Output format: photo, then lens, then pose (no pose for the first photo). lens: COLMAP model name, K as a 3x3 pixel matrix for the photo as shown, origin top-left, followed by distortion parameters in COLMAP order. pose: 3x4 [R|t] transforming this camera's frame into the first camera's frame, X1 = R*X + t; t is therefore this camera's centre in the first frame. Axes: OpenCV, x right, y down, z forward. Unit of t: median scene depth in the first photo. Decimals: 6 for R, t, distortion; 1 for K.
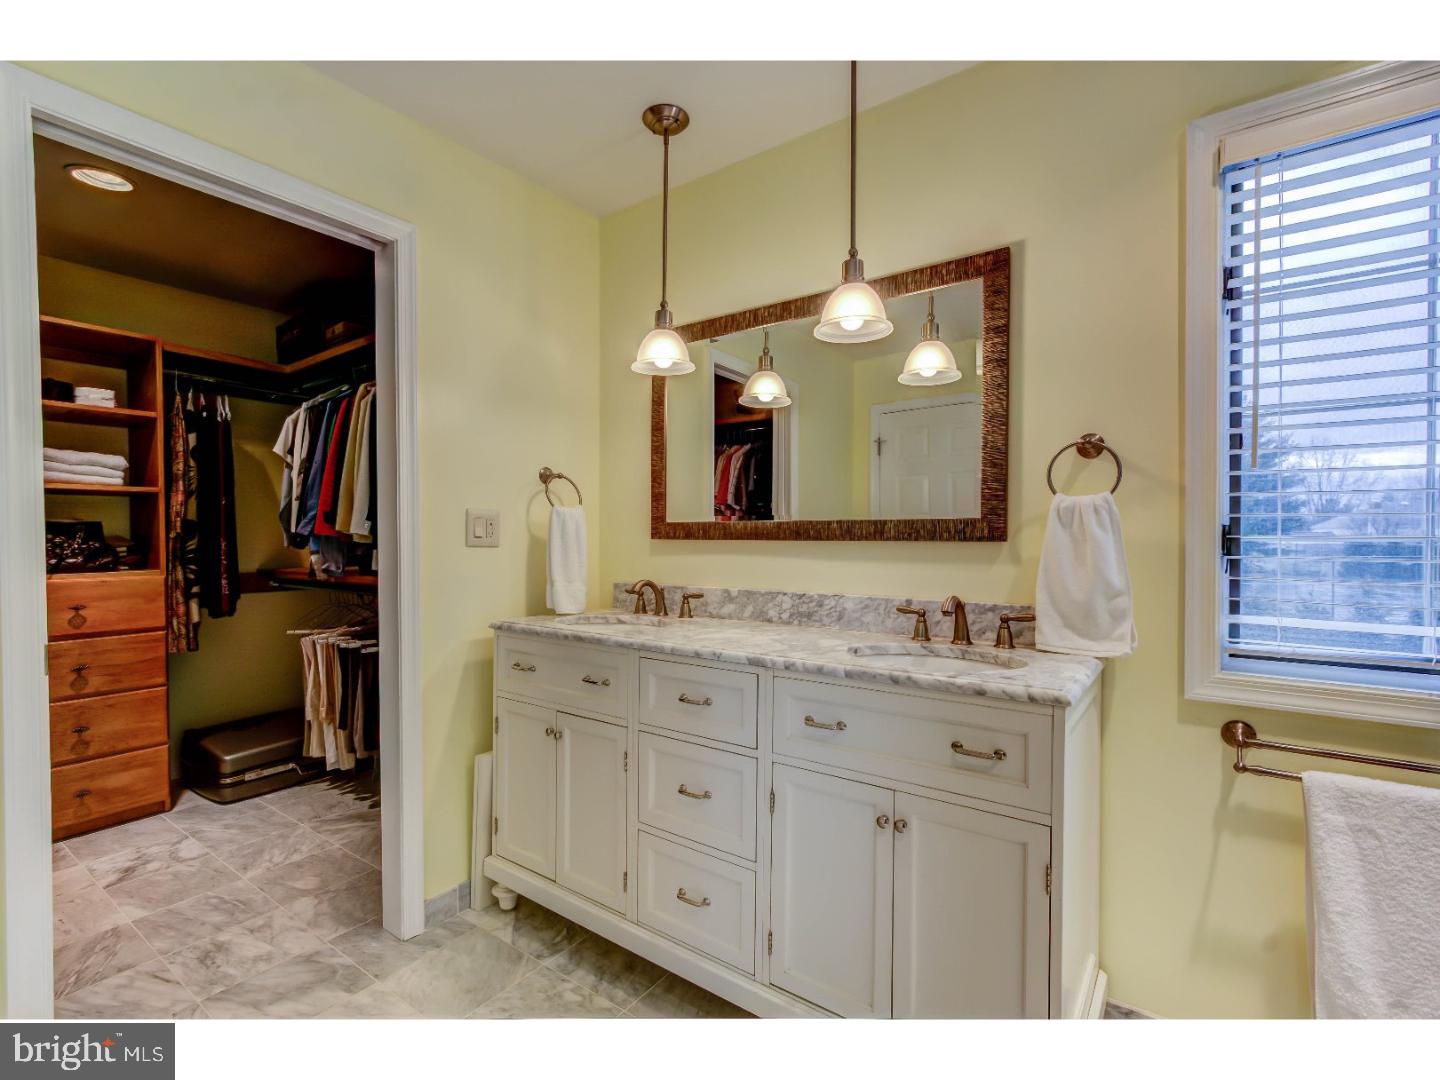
lens RADIAL K [[661.2, 0, 722.7], [0, 661.2, 539.5], [0, 0, 1]] dist [-0.008163, 0.004718]
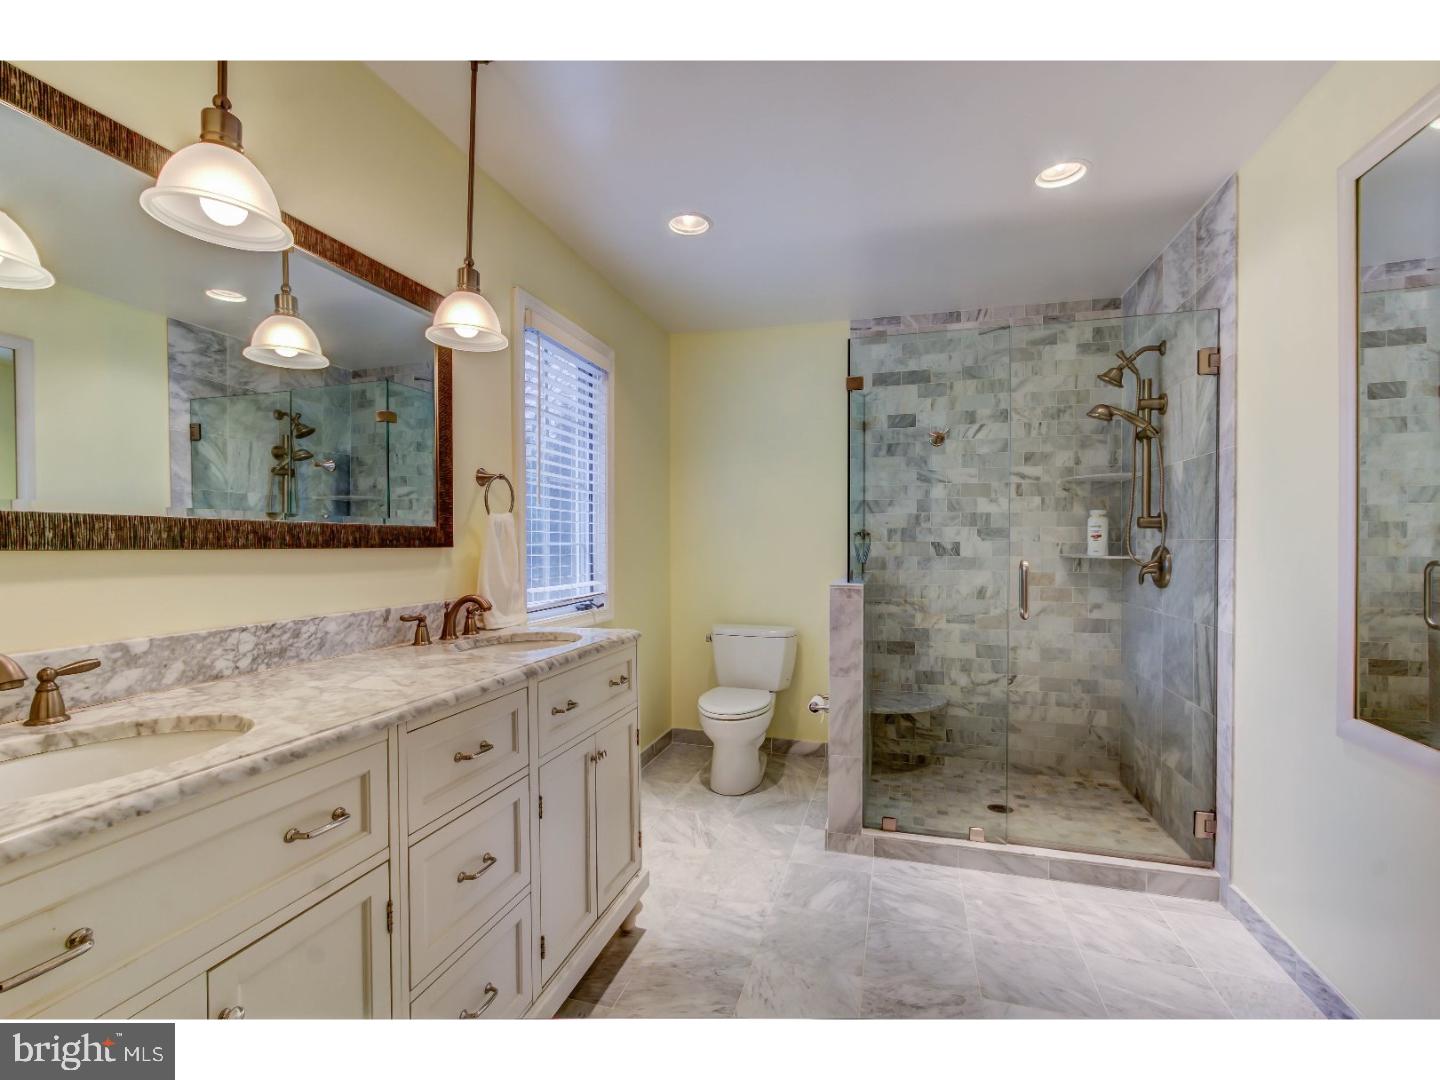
lens RADIAL K [[661.2, 0, 721.3], [0, 661.2, 546.6], [0, 0, 1]] dist [-0.008163, 0.004718]
pose [[-0.351378, -0.006410, 0.936212, -0.712084], [0.001217, 0.999973, 0.007304, -0.005361], [-0.936233, 0.003706, -0.351361, 0.805725]]
